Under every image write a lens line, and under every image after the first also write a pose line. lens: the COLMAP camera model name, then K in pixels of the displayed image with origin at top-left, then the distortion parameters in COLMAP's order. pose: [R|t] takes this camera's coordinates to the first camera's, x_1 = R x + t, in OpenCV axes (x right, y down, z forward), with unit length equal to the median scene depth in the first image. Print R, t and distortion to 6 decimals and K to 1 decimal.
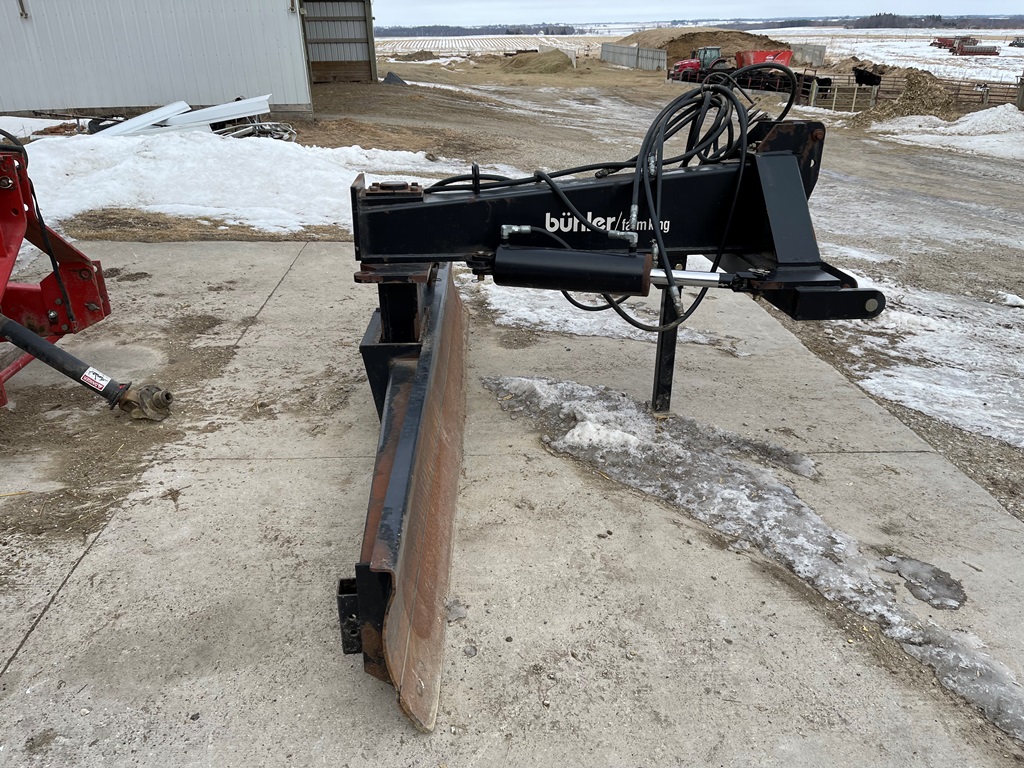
lens RADIAL K [[777.4, 0, 520.1], [0, 777.4, 388.2], [0, 0, 1]] dist [0.060585, -0.073384]
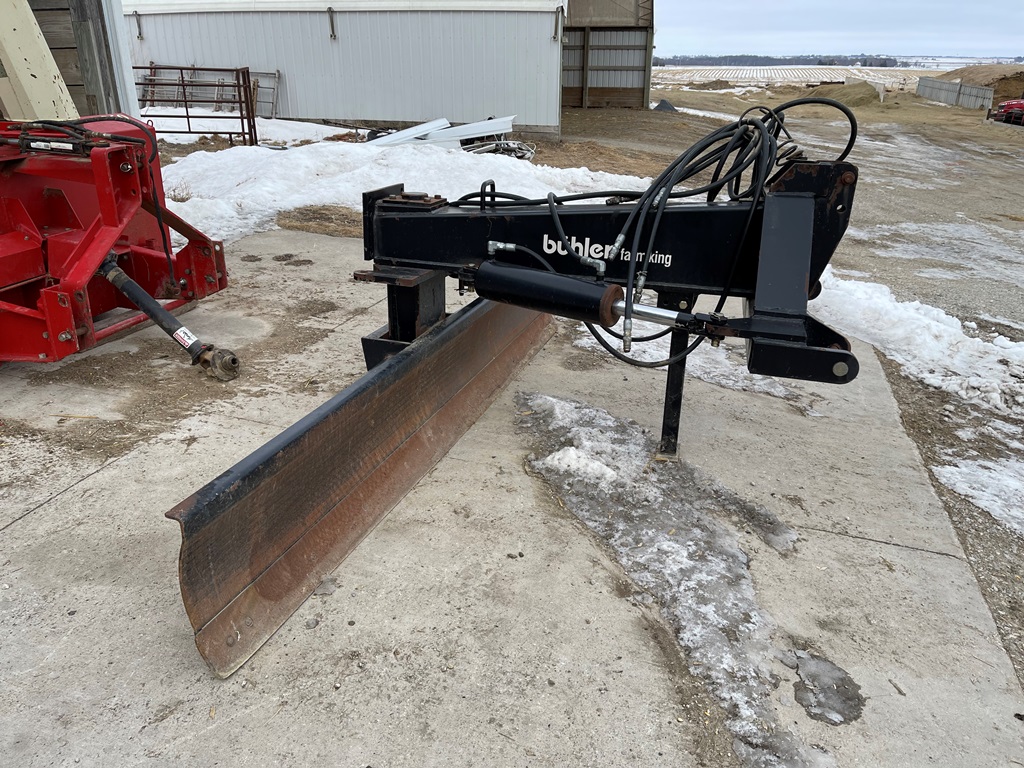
lens RADIAL K [[777.4, 0, 511.7], [0, 777.4, 385.8], [0, 0, 1]] dist [0.060585, -0.073384]
pose [[0.934966, 0.157048, -0.318078, 0.322130], [-0.167340, 0.985886, -0.005112, -0.016815], [0.312786, 0.058007, 0.948051, 0.034080]]
